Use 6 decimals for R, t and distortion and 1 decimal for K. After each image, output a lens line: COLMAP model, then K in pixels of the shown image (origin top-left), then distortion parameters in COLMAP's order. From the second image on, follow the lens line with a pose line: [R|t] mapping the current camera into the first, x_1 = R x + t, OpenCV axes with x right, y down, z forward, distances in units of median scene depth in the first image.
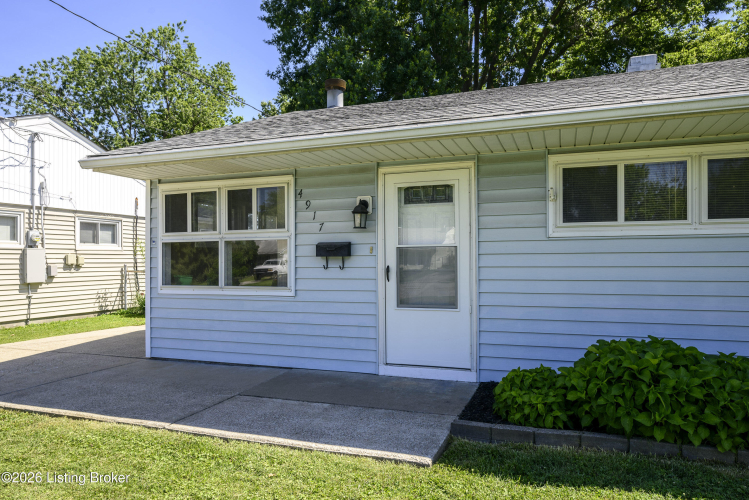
lens RADIAL K [[509.9, 0, 381.2], [0, 509.9, 253.8], [0, 0, 1]] dist [-0.003576, -0.001394]
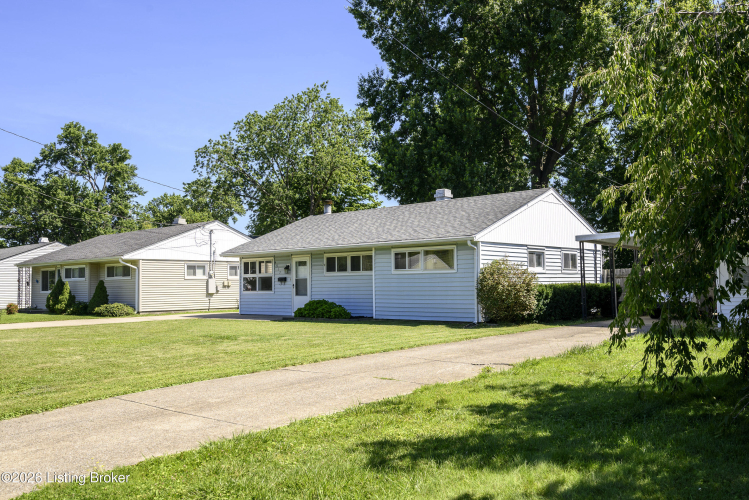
lens RADIAL K [[660.9, 0, 372.0], [0, 660.9, 251.3], [0, 0, 1]] dist [-0.002851, -0.000243]
pose [[0.928550, -0.024718, -0.370383, 1.911972], [0.010717, 0.999150, -0.039812, -0.012312], [0.371053, 0.032998, 0.928025, -2.617144]]
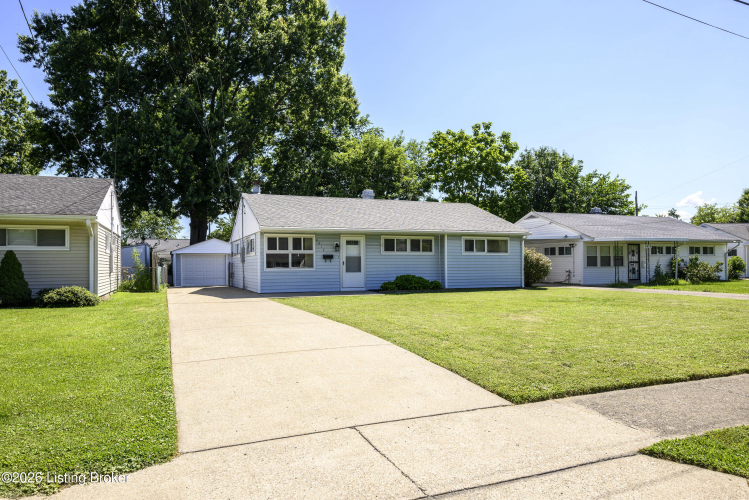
lens RADIAL K [[509.9, 0, 374.9], [0, 509.9, 251.3], [0, 0, 1]] dist [-0.003576, -0.001394]
pose [[0.749129, 0.018413, 0.662169, -1.998873], [-0.008042, 0.999793, -0.018703, 0.016608], [-0.662376, 0.008686, 0.749122, -1.705039]]
